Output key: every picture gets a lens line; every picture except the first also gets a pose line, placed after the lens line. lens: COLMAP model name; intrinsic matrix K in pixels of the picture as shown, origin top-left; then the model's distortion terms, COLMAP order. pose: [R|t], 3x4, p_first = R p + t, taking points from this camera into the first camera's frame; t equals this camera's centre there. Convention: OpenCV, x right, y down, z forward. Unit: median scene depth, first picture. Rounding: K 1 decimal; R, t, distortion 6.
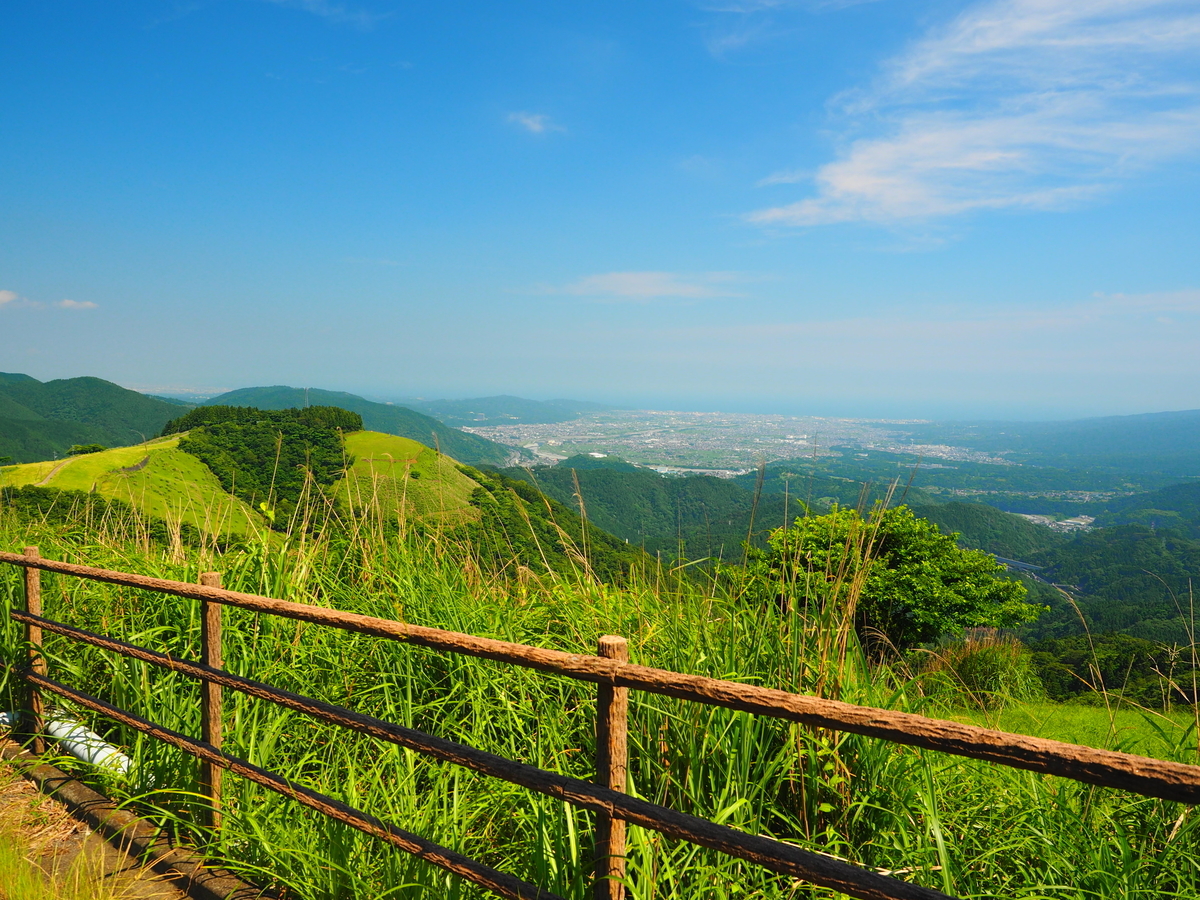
lens RADIAL K [[870.8, 0, 600.0], [0, 870.8, 450.0], [0, 0, 1]] dist [0.001304, -0.010422]
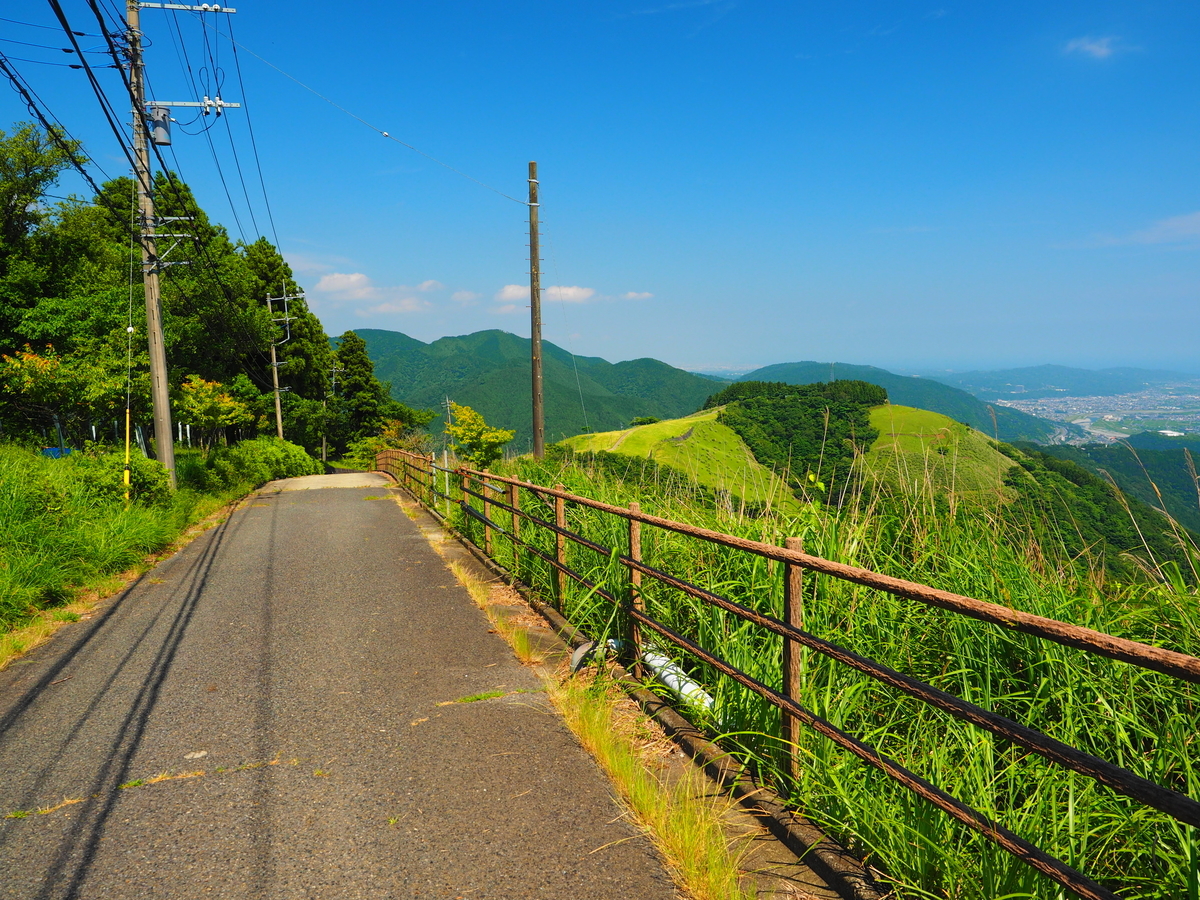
lens RADIAL K [[870.8, 0, 600.0], [0, 870.8, 450.0], [0, 0, 1]] dist [0.001304, -0.010422]
pose [[0.835828, 0.026922, -0.548330, -0.003645], [-0.010477, 0.999397, 0.033098, 0.000105], [0.548891, -0.021920, 0.835607, -0.000613]]
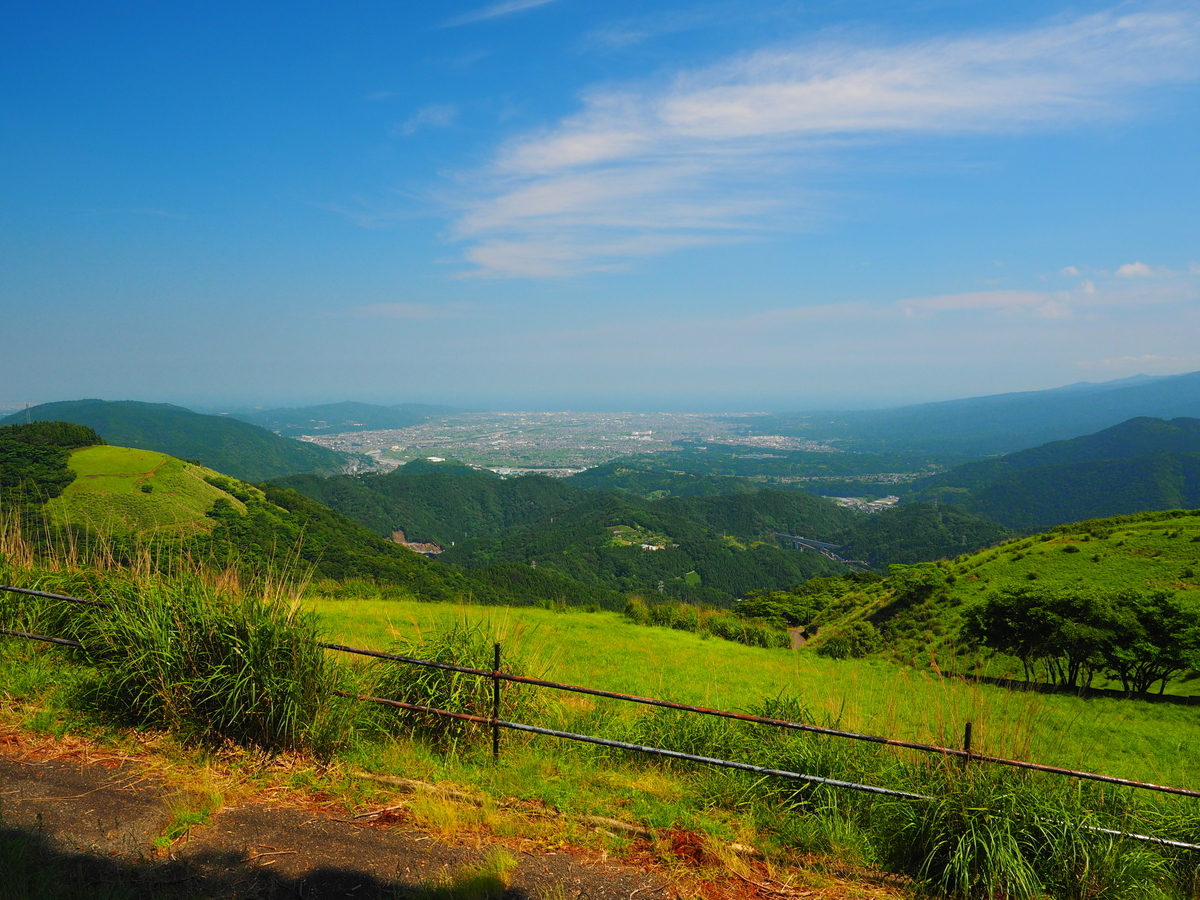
lens RADIAL K [[894.6, 0, 731.9], [0, 894.6, 449.1], [0, 0, 1]] dist [0.001488, 0.000198]
pose [[0.985460, -0.041040, 0.164877, 0.200346], [0.040985, 0.999153, 0.003738, 0.005418], [-0.164890, 0.003074, 0.986307, -0.072387]]
